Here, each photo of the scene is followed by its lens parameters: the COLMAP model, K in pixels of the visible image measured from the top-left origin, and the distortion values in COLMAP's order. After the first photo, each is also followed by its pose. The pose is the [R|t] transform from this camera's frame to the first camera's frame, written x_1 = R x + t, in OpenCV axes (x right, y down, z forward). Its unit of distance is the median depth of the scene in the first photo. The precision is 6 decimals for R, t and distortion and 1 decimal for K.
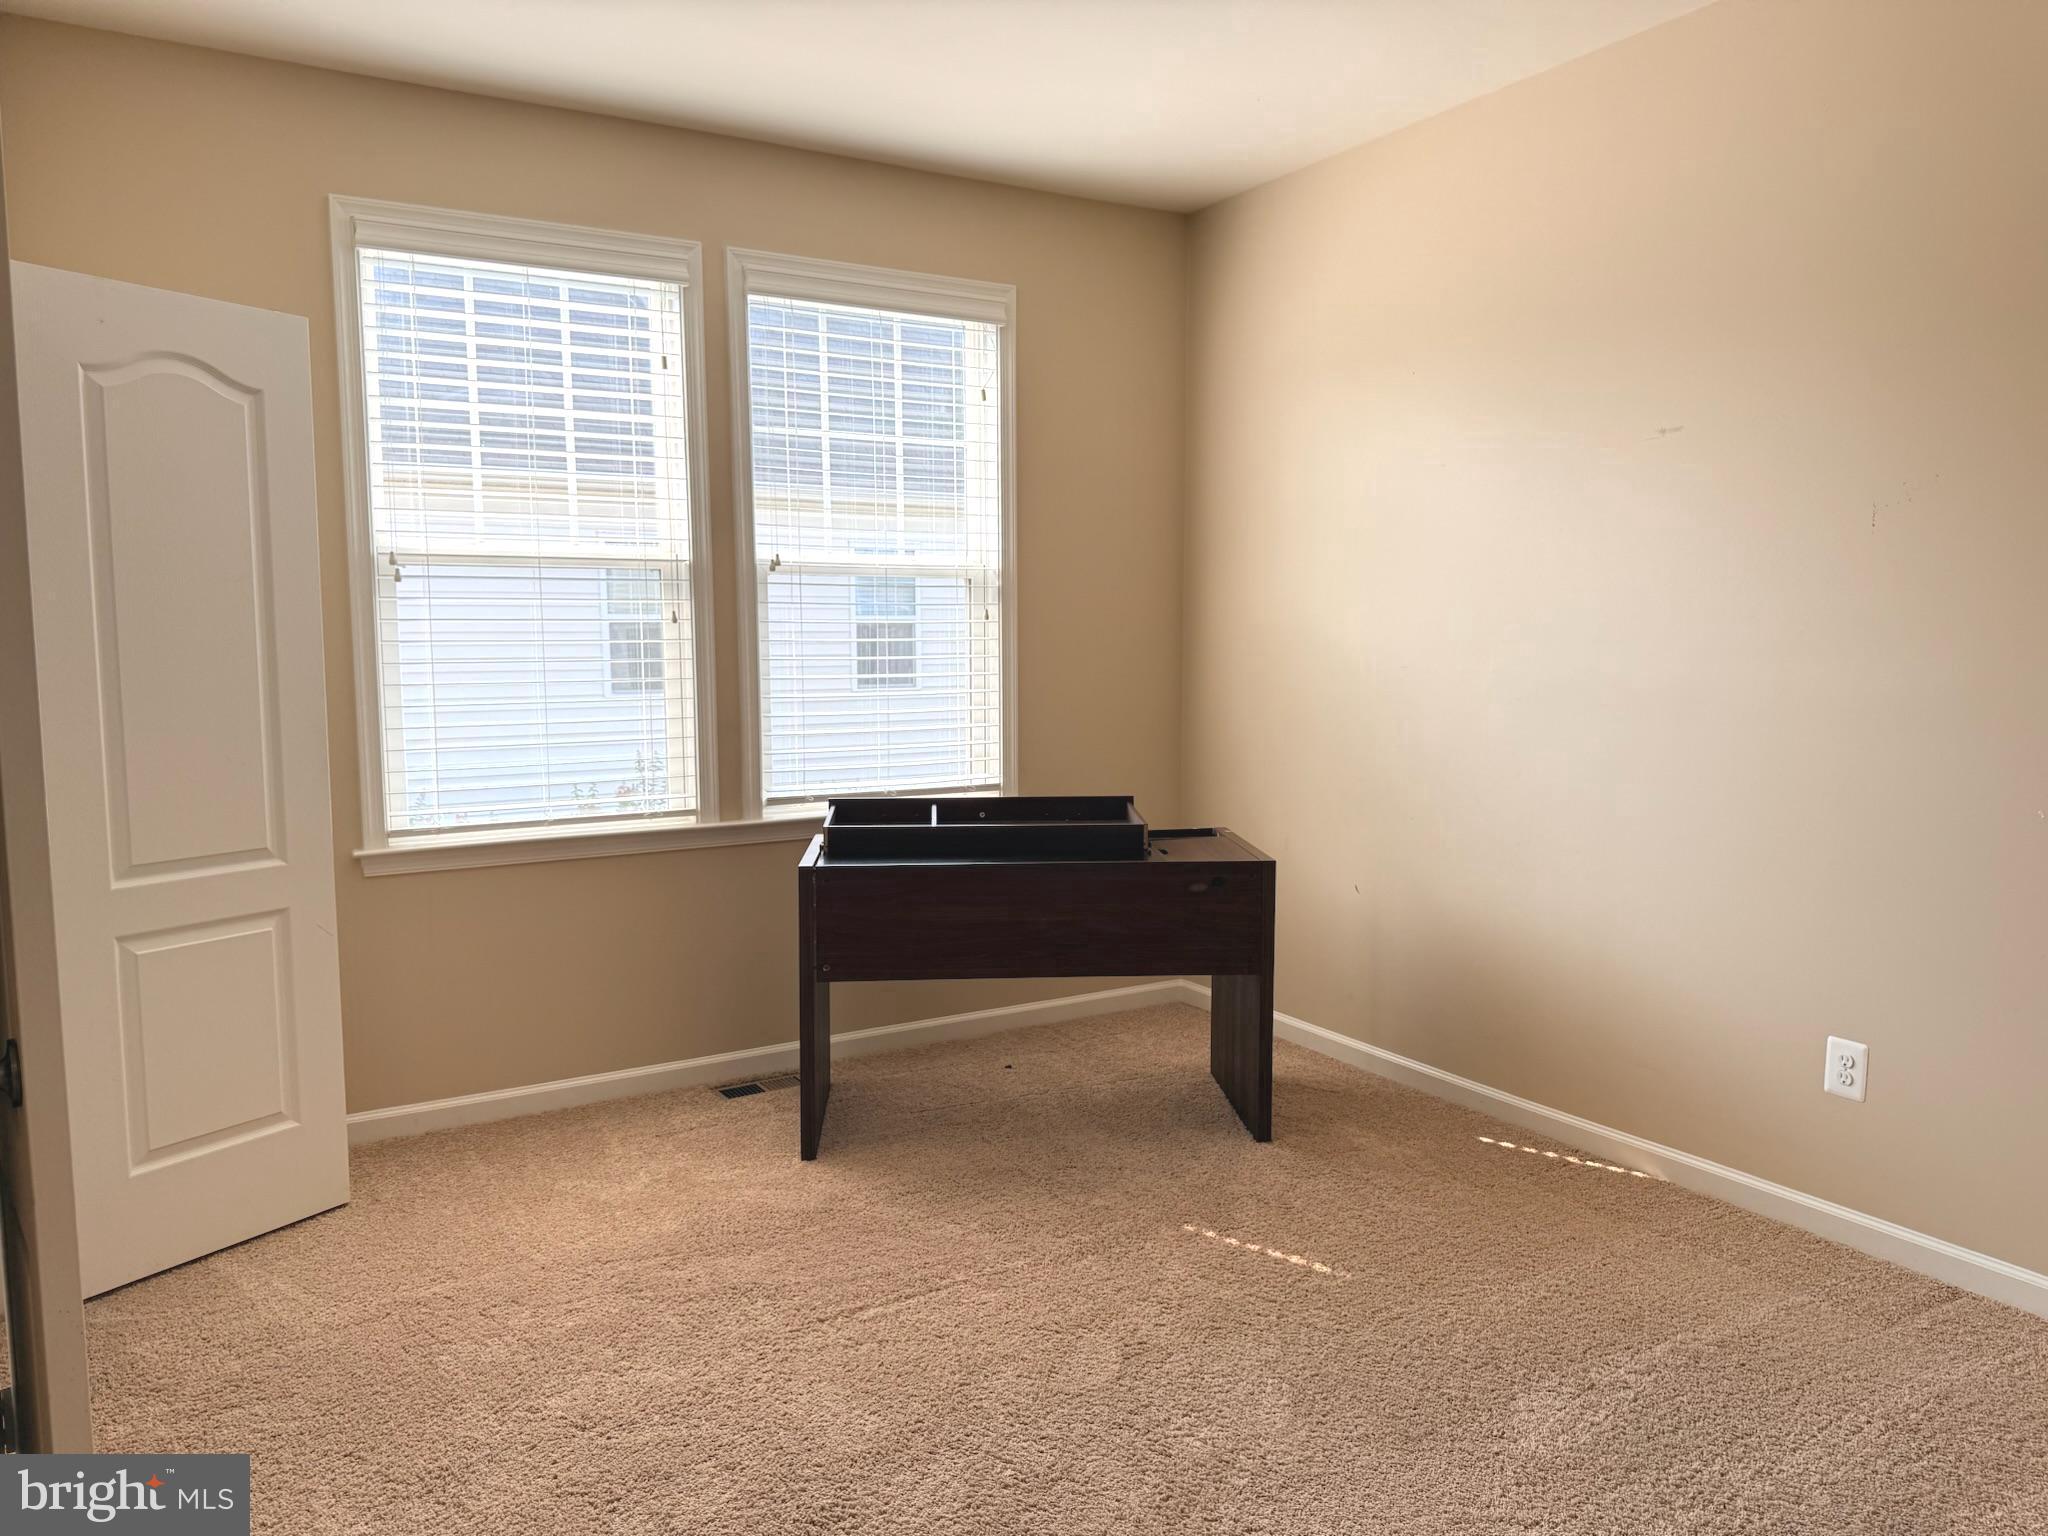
lens RADIAL K [[1426.9, 0, 1022.4], [0, 1426.9, 765.9], [0, 0, 1]] dist [0.034361, -0.018116]
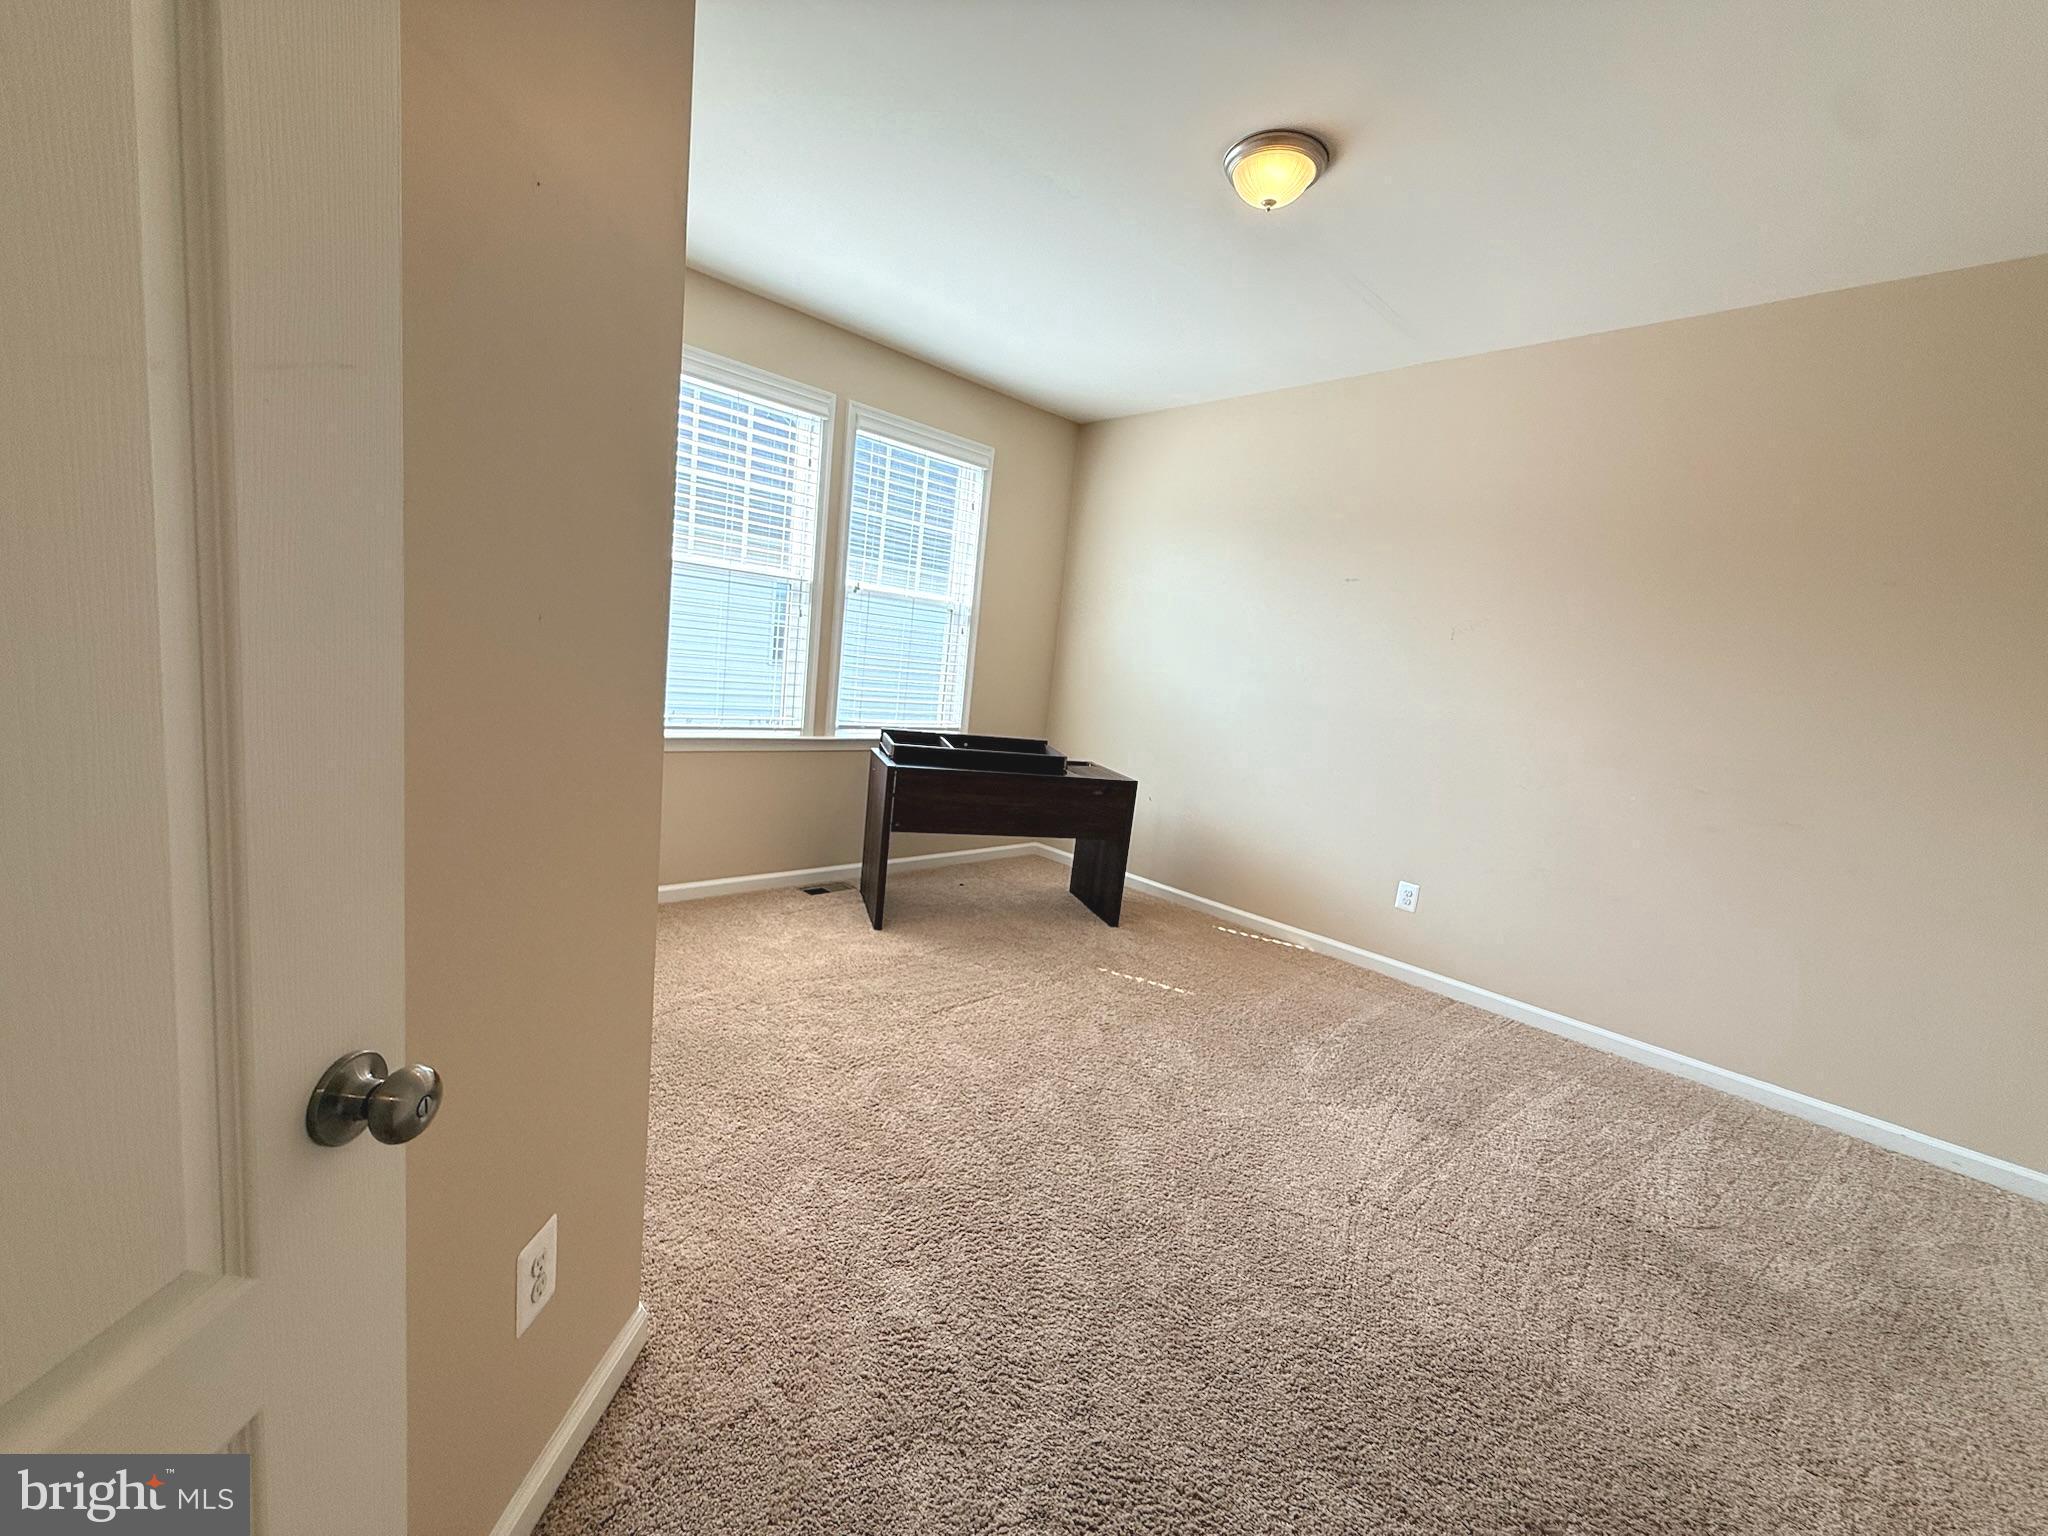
lens RADIAL K [[807.5, 0, 1021.6], [0, 807.5, 771.2], [0, 0, 1]] dist [0.002326, 0.000128]
pose [[0.971317, 0.071381, 0.226820, -0.197404], [-0.084016, 0.995377, 0.046538, 0.015620], [-0.222449, -0.064259, 0.972824, -0.004339]]
